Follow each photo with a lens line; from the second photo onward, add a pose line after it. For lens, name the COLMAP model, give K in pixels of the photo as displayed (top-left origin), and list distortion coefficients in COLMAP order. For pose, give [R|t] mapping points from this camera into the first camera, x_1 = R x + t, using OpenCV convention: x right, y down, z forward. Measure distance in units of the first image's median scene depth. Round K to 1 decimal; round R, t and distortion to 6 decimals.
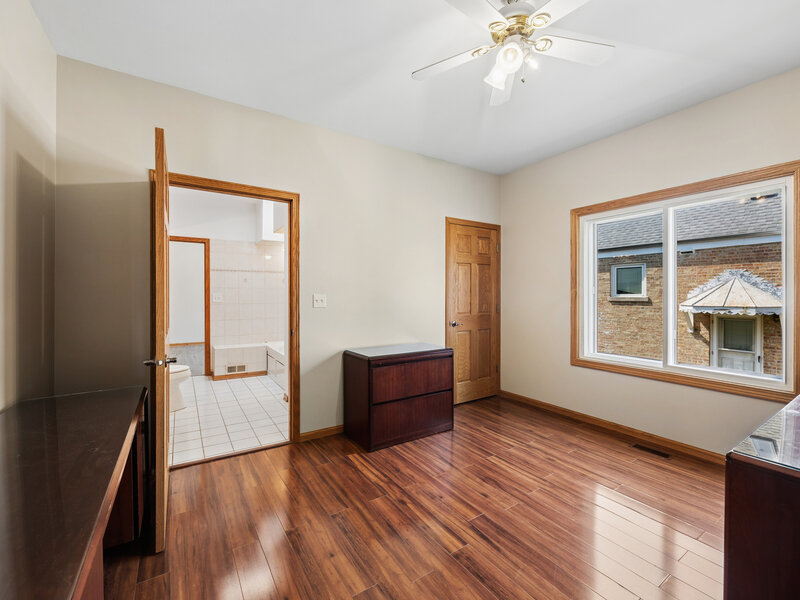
lens RADIAL K [[343.1, 0, 399.3], [0, 343.1, 300.7], [0, 0, 1]] dist [-0.001529, 0.000105]
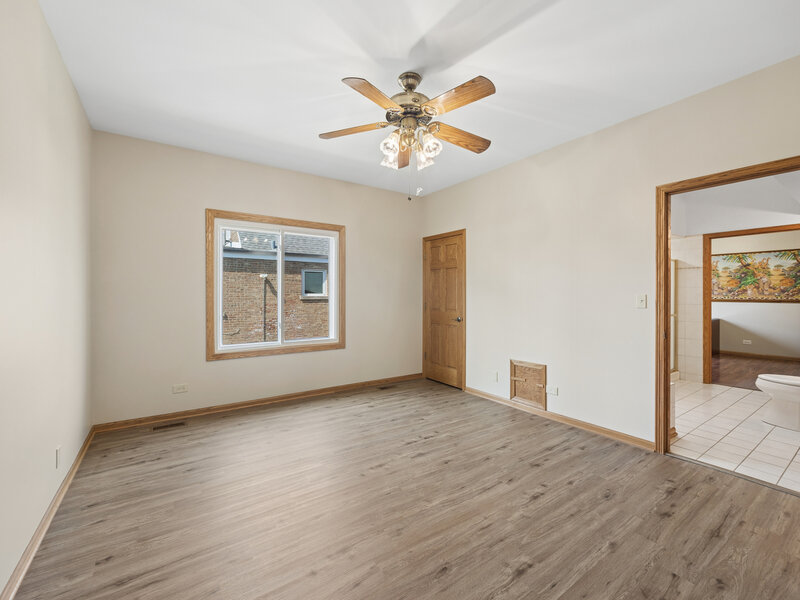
lens RADIAL K [[343.1, 0, 397.9], [0, 343.1, 295.6], [0, 0, 1]] dist [-0.001529, 0.000105]
pose [[-0.024297, 0.003474, 0.999699, -1.377871], [0.000936, 0.999994, -0.003452, -0.019957], [-0.999704, 0.000851, -0.024300, 1.741284]]
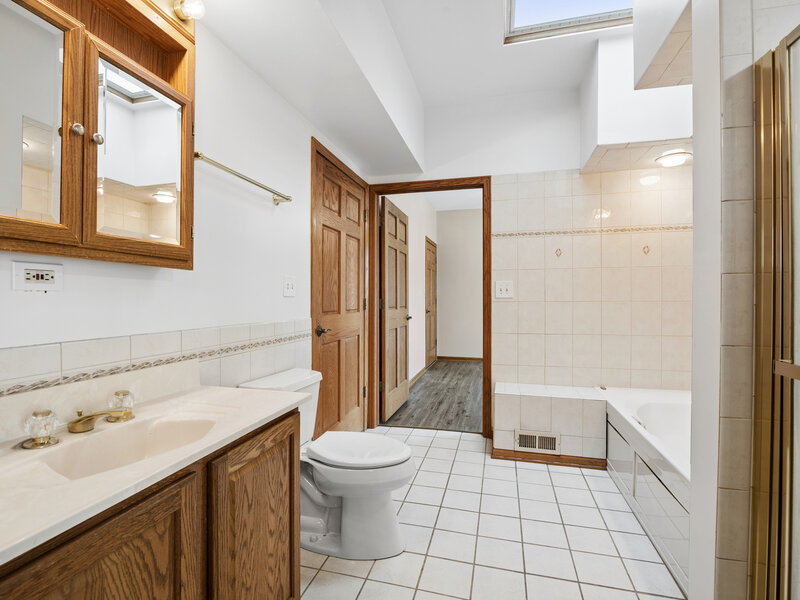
lens RADIAL K [[387.7, 0, 400.5], [0, 387.7, 296.7], [0, 0, 1]] dist [-0.004684, -0.000329]
pose [[0.675903, 0.006983, -0.736957, -0.206373], [-0.006169, 0.999974, 0.003817, 0.001475], [0.736964, 0.001967, 0.675929, 0.489356]]
